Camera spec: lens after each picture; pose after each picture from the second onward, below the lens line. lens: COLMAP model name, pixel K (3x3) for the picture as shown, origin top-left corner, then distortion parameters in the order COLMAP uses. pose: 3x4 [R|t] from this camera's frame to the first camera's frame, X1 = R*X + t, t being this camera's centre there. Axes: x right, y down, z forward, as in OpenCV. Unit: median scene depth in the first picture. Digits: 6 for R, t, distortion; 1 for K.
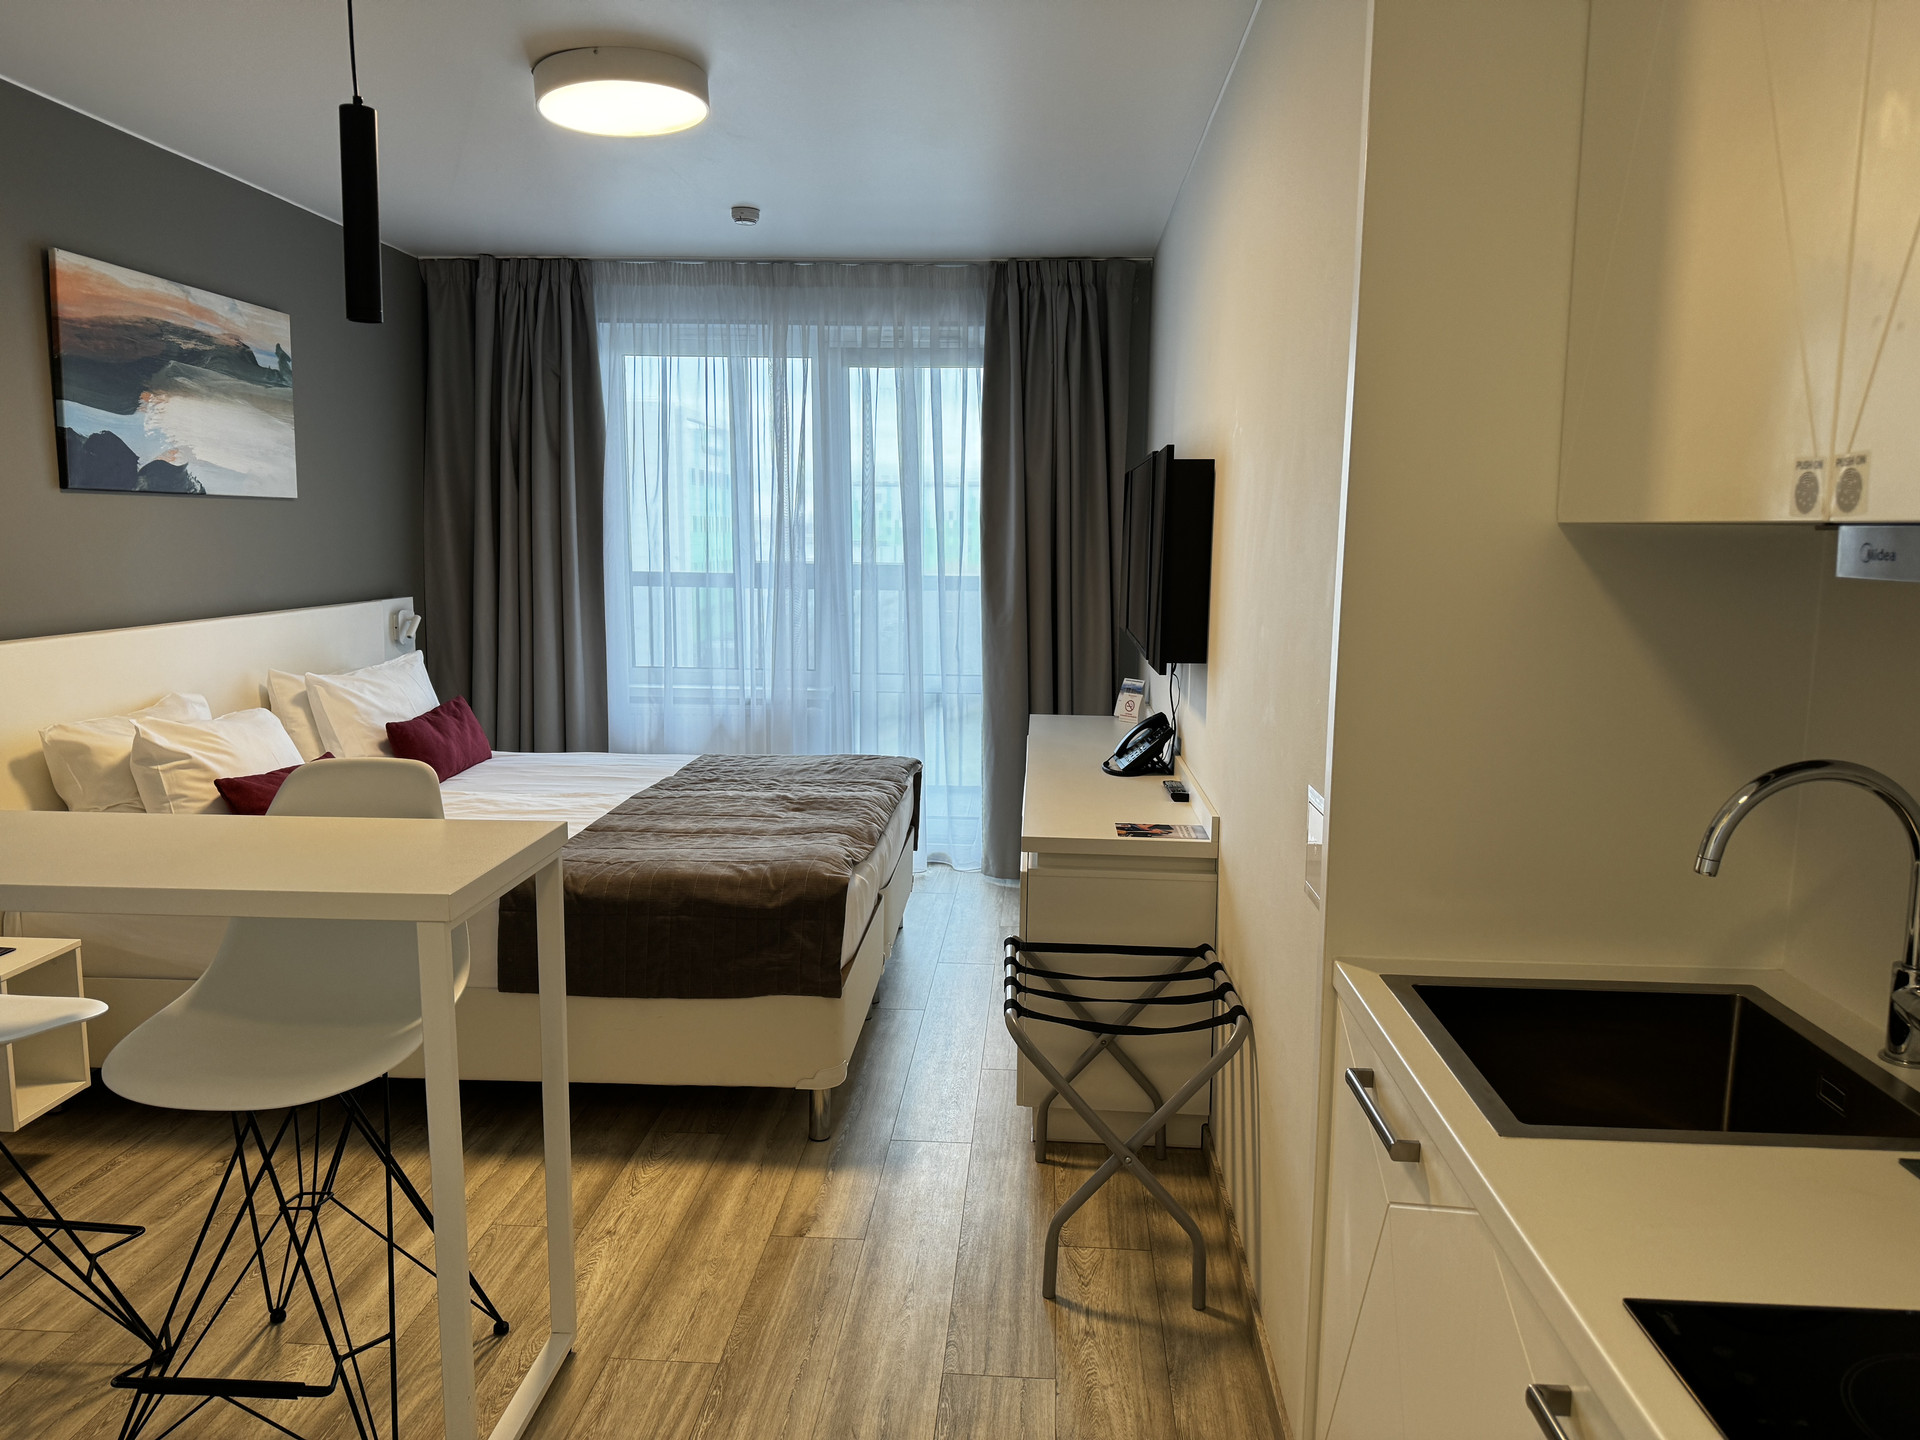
lens RADIAL K [[1349.6, 0, 956.5], [0, 1349.6, 723.0], [0, 0, 1]] dist [0.061691, -0.070203]
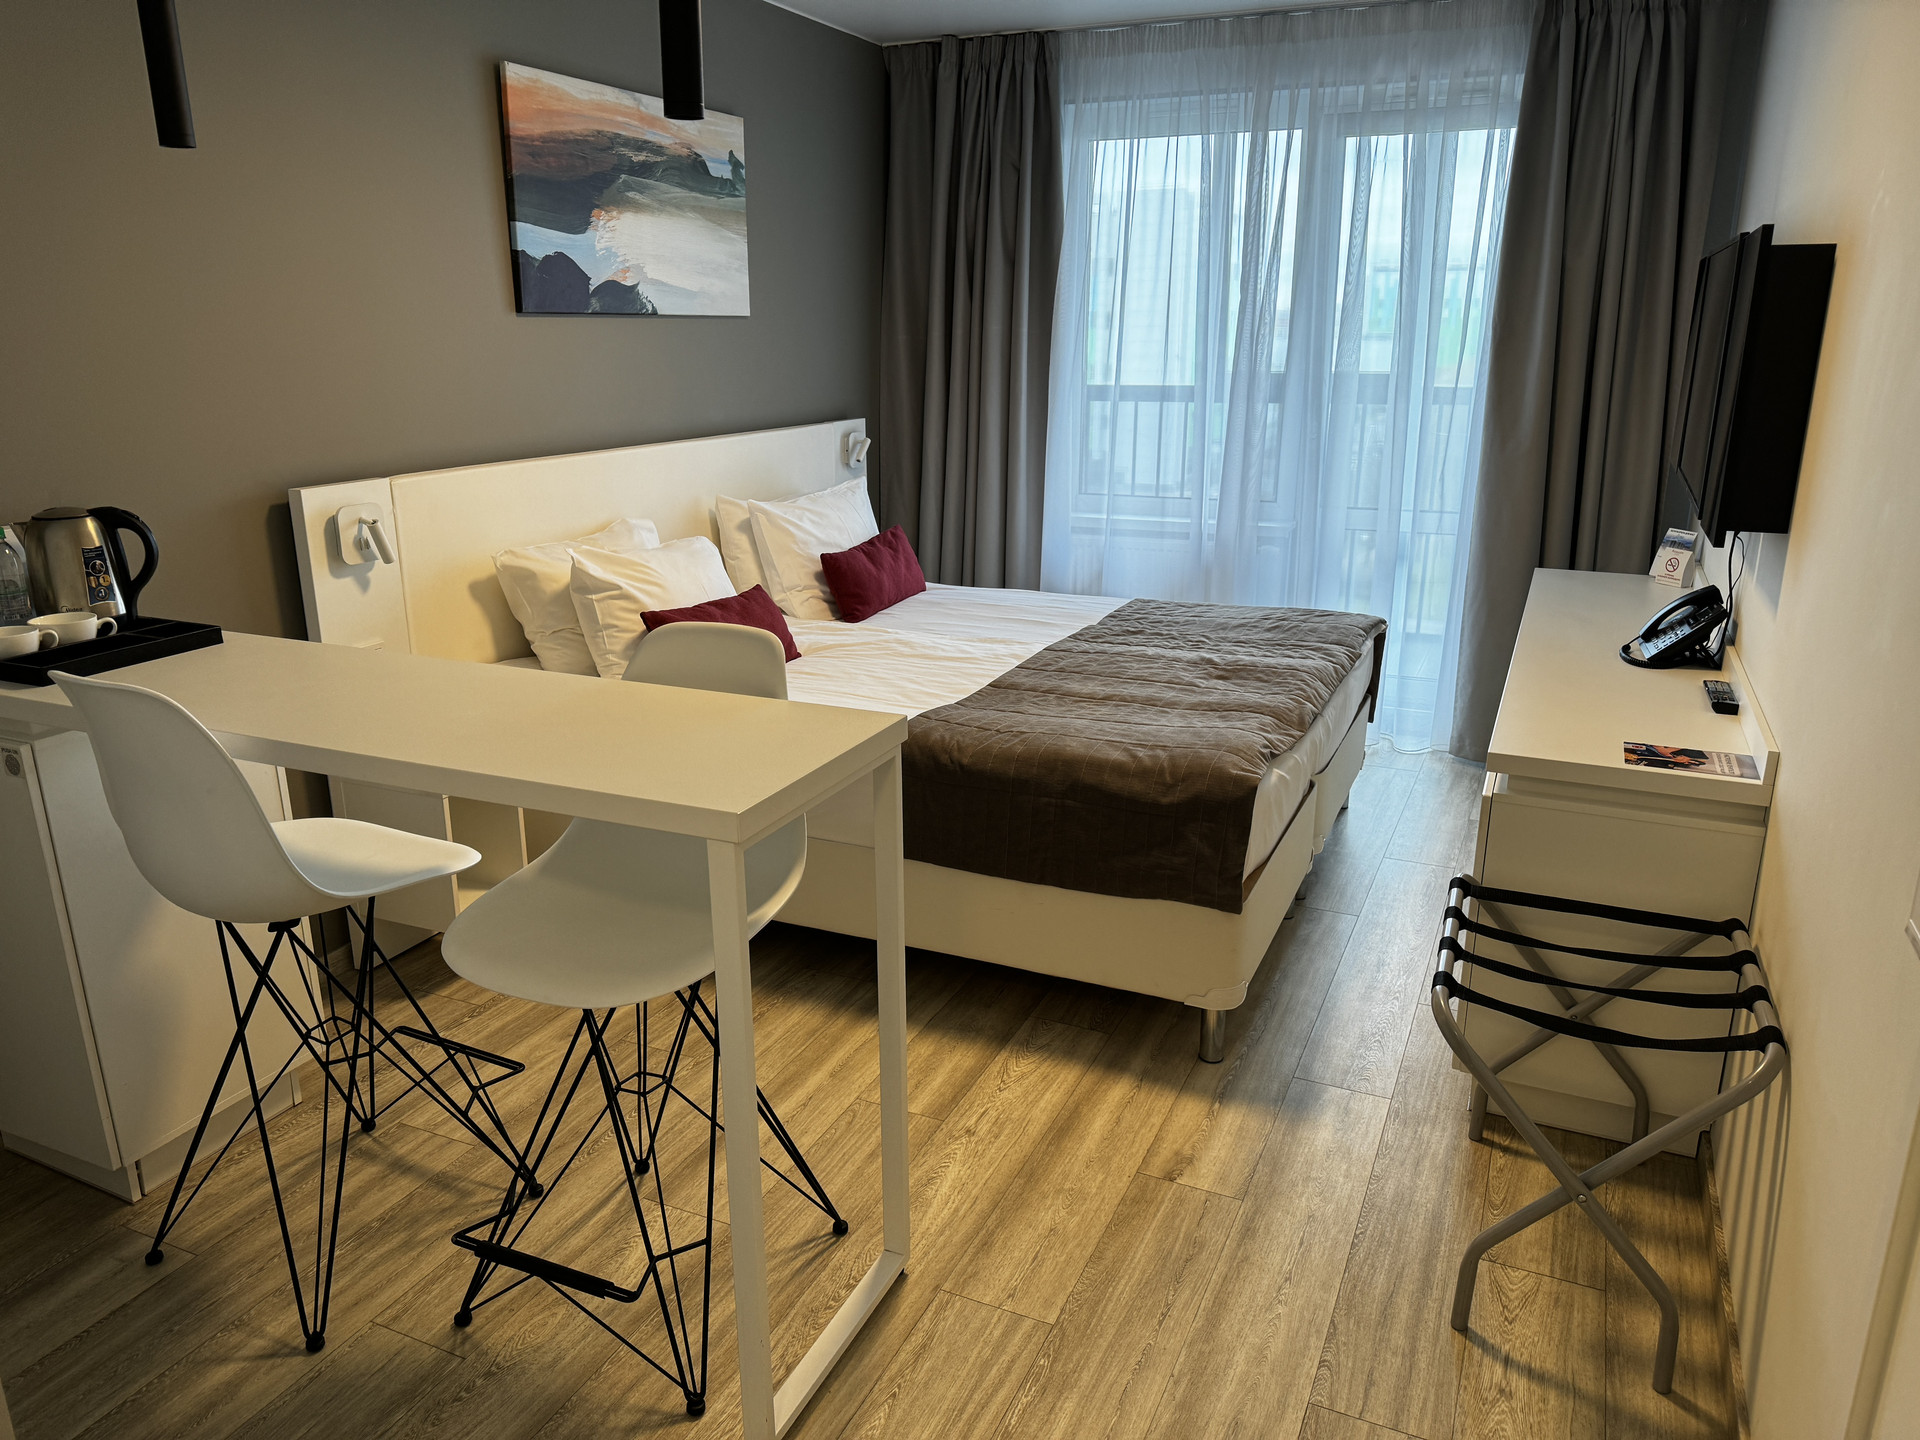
lens RADIAL K [[1349.6, 0, 957.8], [0, 1349.6, 726.6], [0, 0, 1]] dist [0.061691, -0.070203]
pose [[0.936158, 0.089303, -0.340049, 0.022546], [-0.039194, 0.987682, 0.151484, -0.031585], [0.349388, -0.128485, 0.928127, 0.125641]]
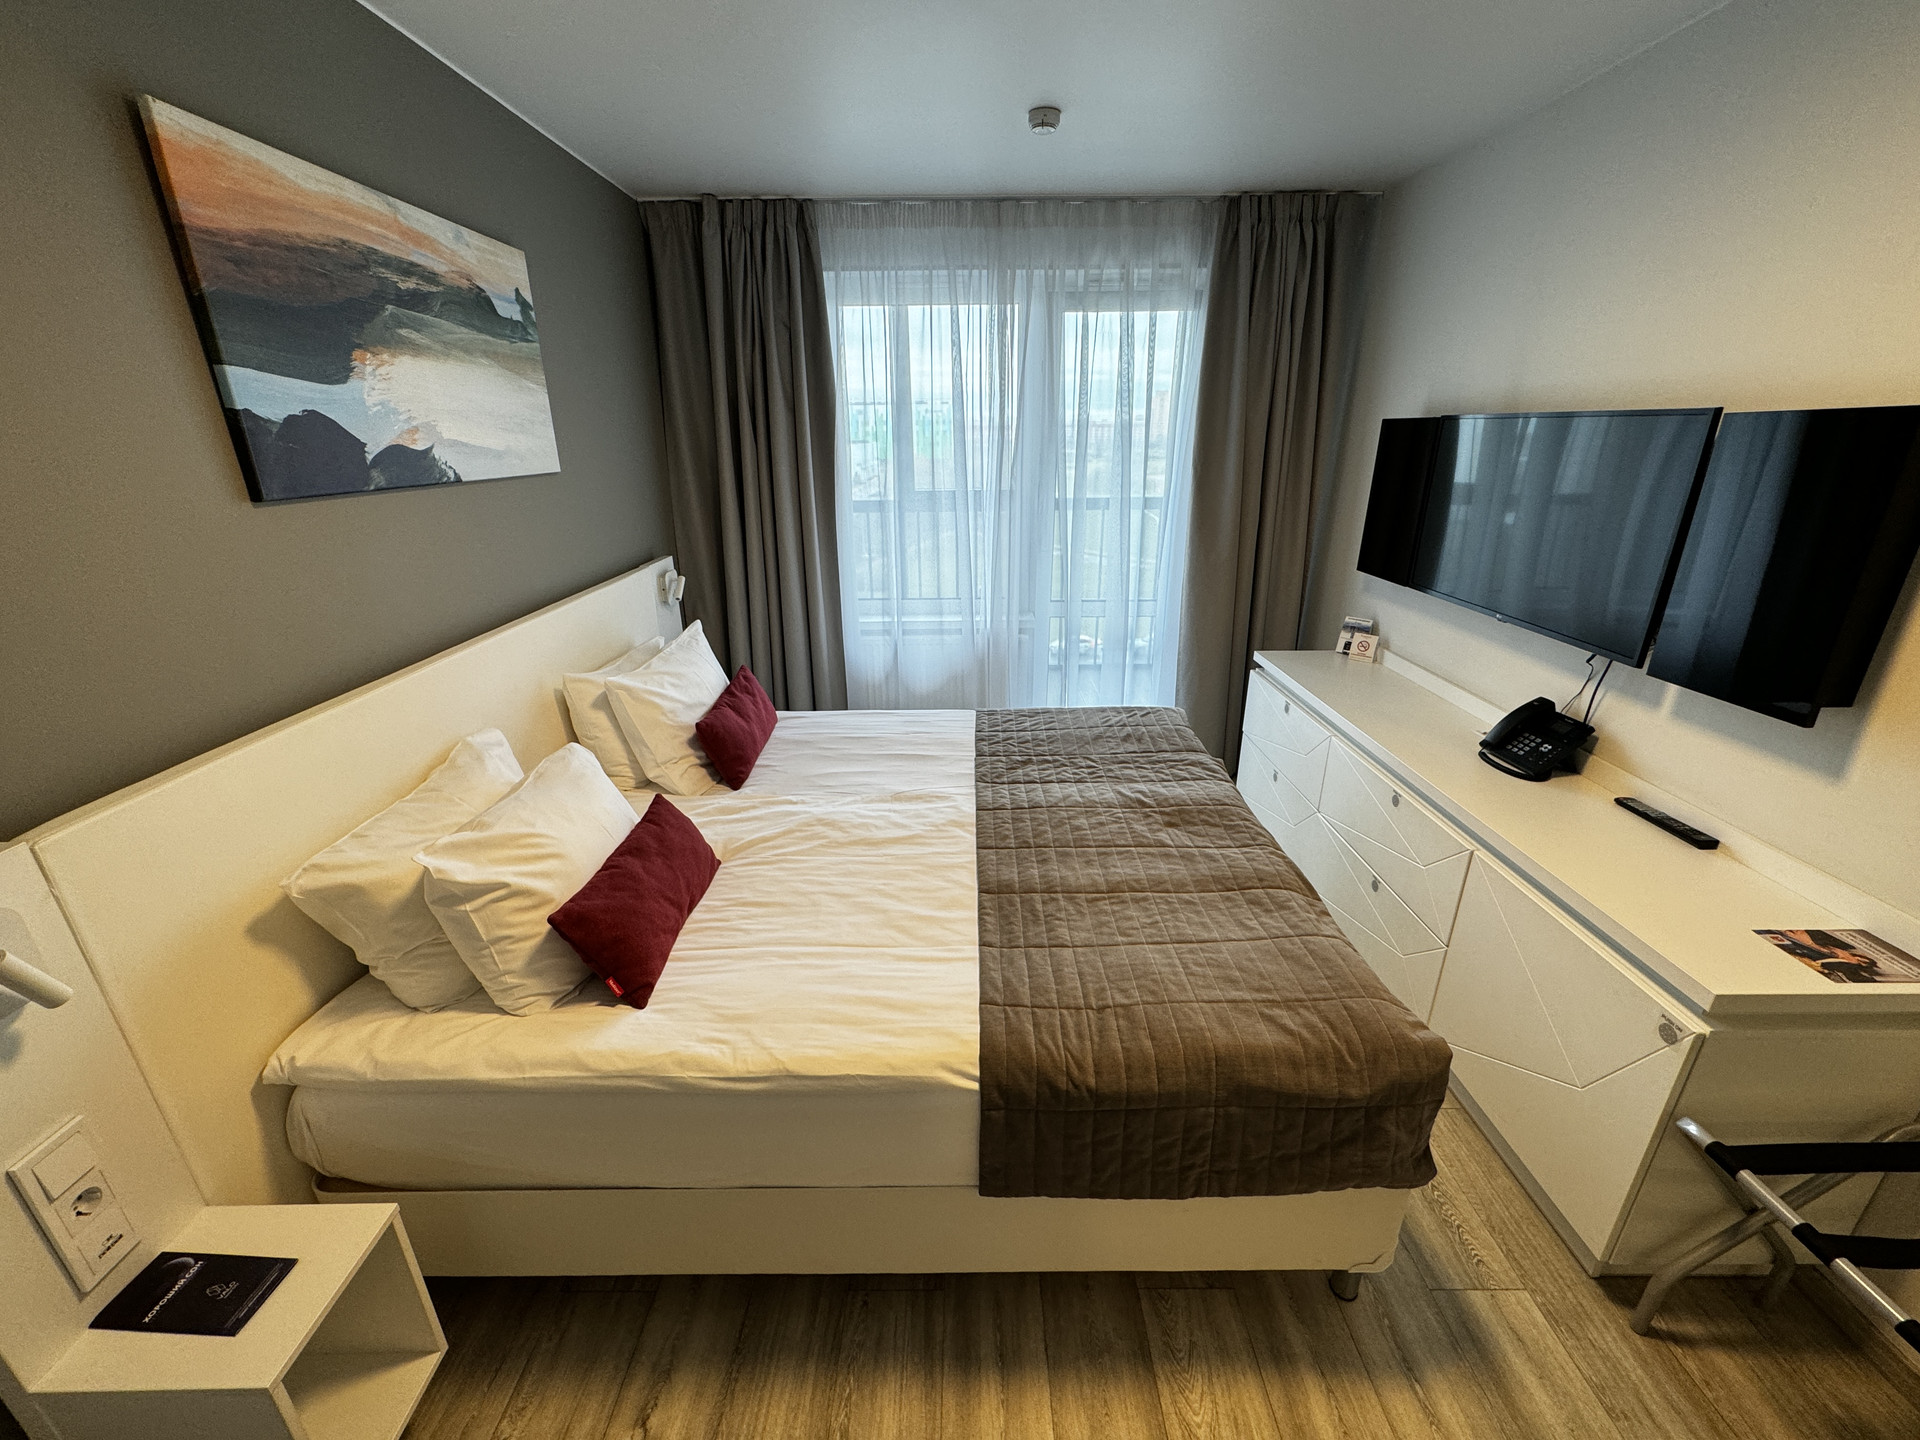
lens RADIAL K [[764.0, 0, 959.1], [0, 764.0, 716.1], [0, 0, 1]] dist [-0.002283, 0.000466]
pose [[0.997763, -0.040360, 0.053299, -0.300949], [0.028096, 0.976538, 0.213505, -0.128681], [-0.060666, -0.211530, 0.975487, 0.539603]]
